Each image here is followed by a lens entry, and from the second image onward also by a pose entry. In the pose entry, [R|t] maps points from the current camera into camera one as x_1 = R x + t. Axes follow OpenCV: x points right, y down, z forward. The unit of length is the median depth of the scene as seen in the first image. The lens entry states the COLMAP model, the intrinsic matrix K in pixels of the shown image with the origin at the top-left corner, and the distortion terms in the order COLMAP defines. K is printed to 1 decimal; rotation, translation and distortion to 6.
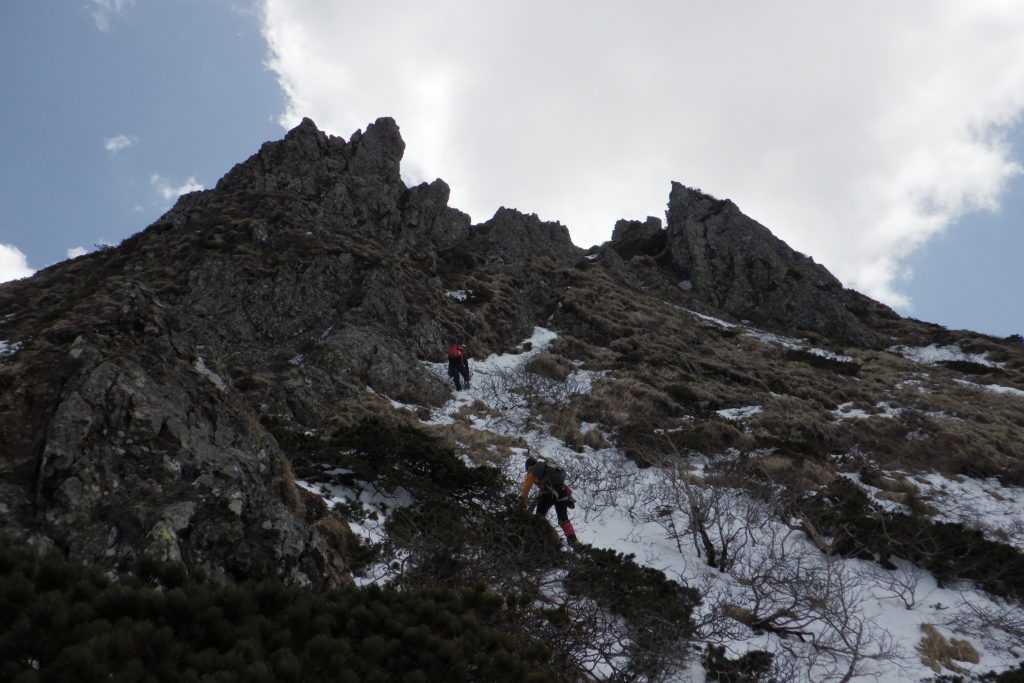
lens RADIAL K [[845.3, 0, 514.8], [0, 845.3, 342.1], [0, 0, 1]] dist [-0.019525, -0.003825]
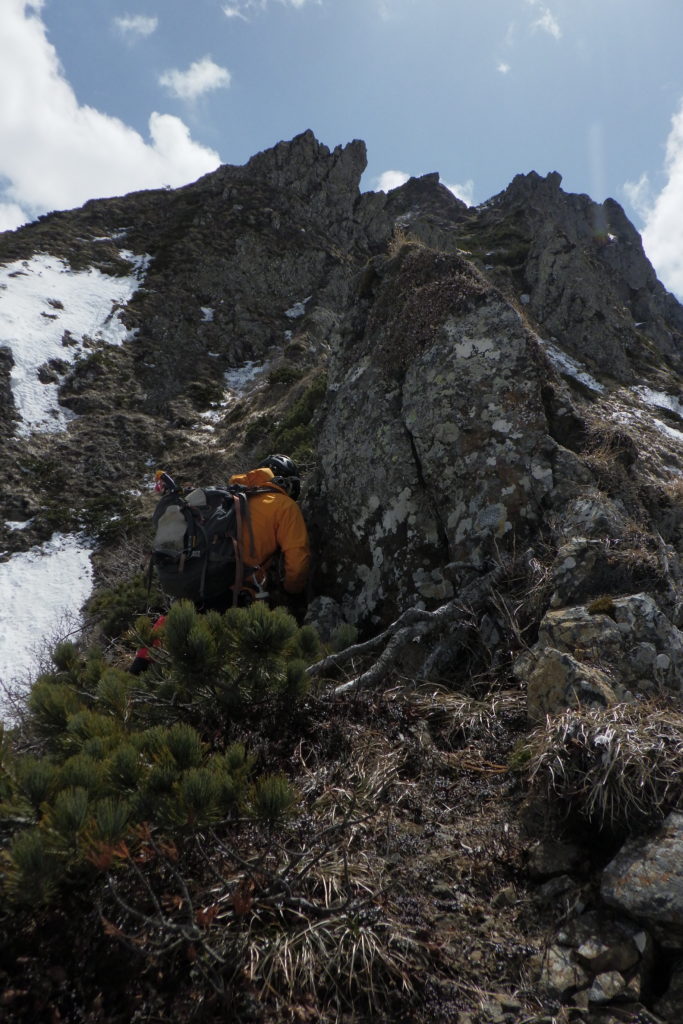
lens RADIAL K [[845.3, 0, 342.8], [0, 845.3, 511.2], [0, 0, 1]] dist [-0.019525, -0.003825]
pose [[0.958861, 0.280726, 0.042170, -0.070869], [-0.279791, 0.909471, 0.307538, -0.137434], [0.047982, -0.306685, 0.950601, -0.667487]]
